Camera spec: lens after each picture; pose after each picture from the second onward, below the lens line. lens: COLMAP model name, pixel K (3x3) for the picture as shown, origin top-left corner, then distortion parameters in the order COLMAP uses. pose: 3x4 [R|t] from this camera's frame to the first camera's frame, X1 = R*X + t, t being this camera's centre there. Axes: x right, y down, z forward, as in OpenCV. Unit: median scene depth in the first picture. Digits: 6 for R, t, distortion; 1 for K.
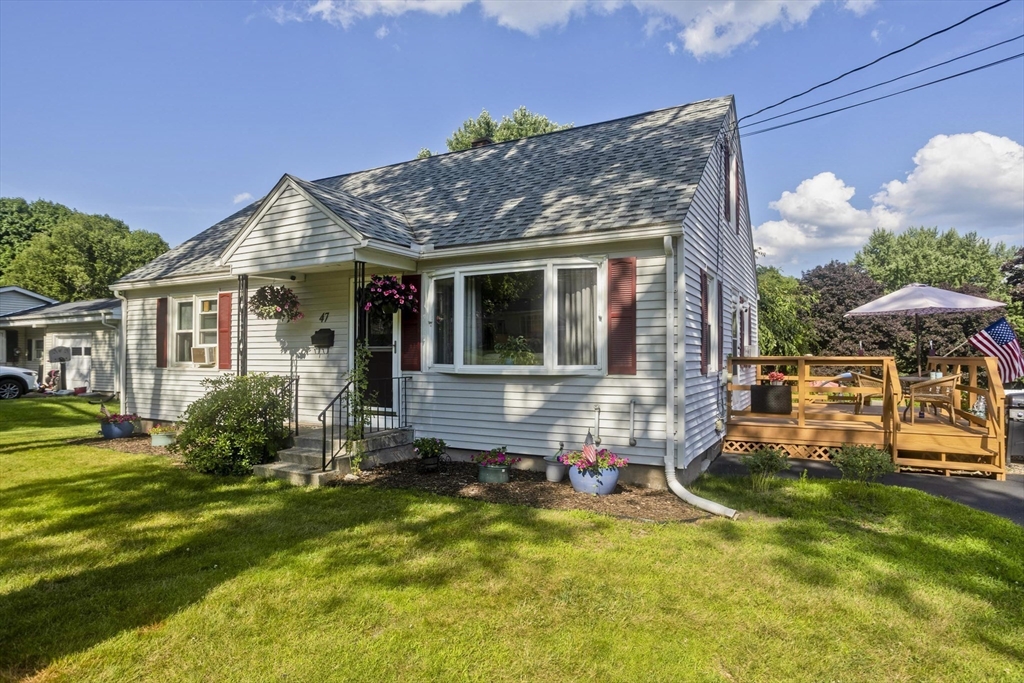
lens RADIAL K [[551.3, 0, 516.6], [0, 551.3, 347.8], [0, 0, 1]] dist [0.001053, 0.001430]
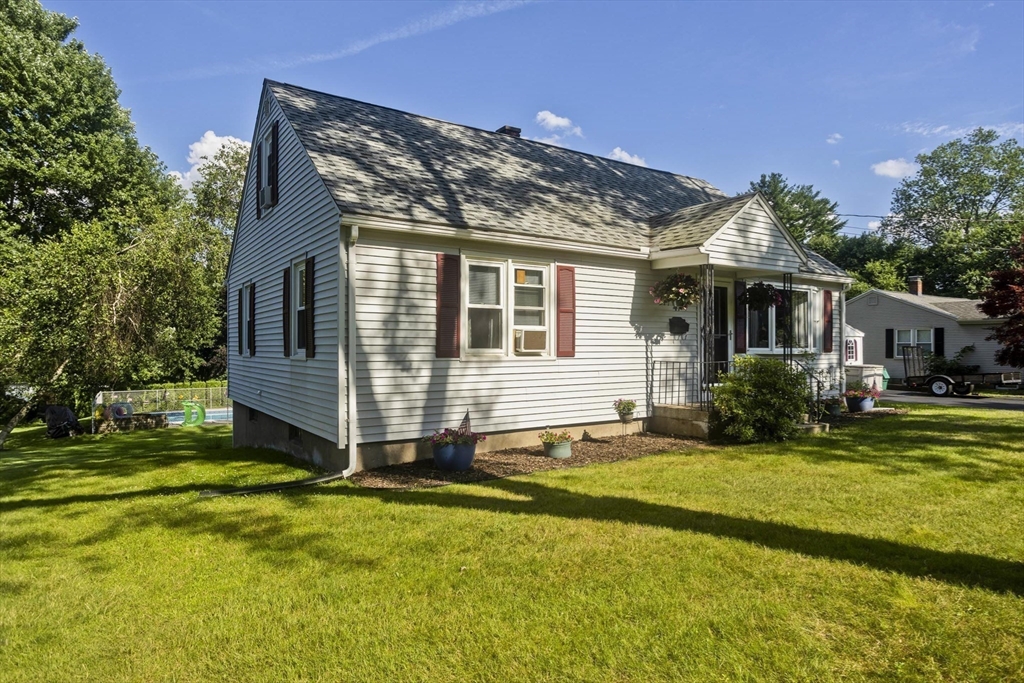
lens RADIAL K [[613.0, 0, 512.0], [0, 613.0, 341.5], [0, 0, 1]] dist [0.000090, 0.001204]
pose [[0.458408, 0.007350, 0.888712, -1.338249], [-0.011358, 0.999933, -0.002412, 0.017737], [-0.888669, -0.008988, 0.458460, 0.620925]]
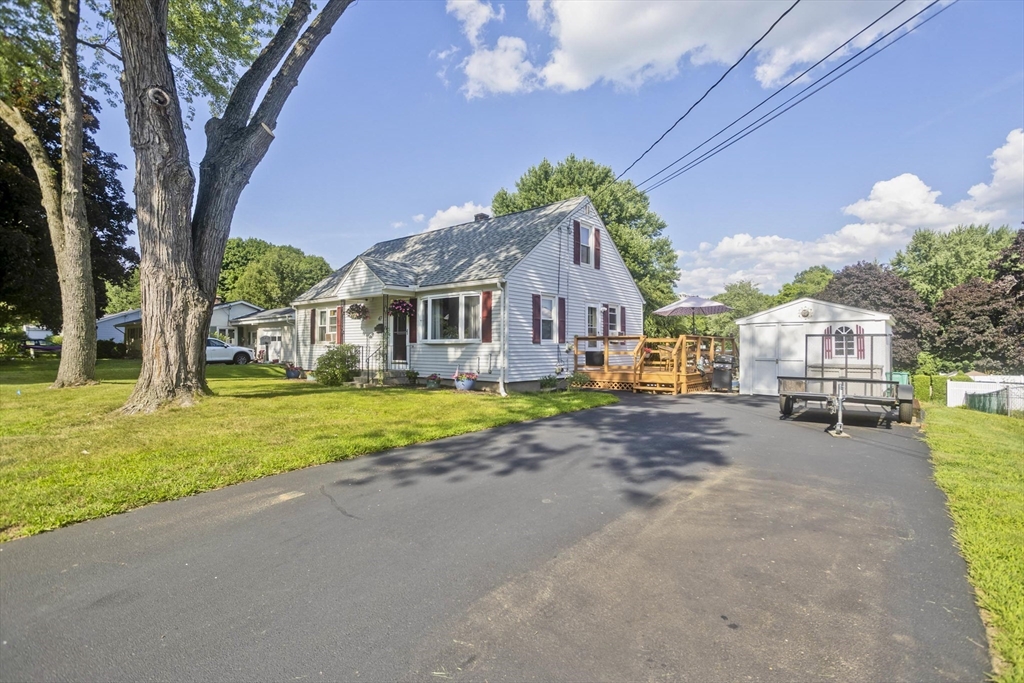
lens RADIAL K [[469.2, 0, 512.0], [0, 469.2, 341.5], [0, 0, 1]] dist [-0.001704, -0.000057]
pose [[0.980390, -0.000674, -0.197065, 0.419406], [0.001273, 0.999995, 0.002915, 0.024197], [0.197062, -0.003109, 0.980386, -0.550758]]
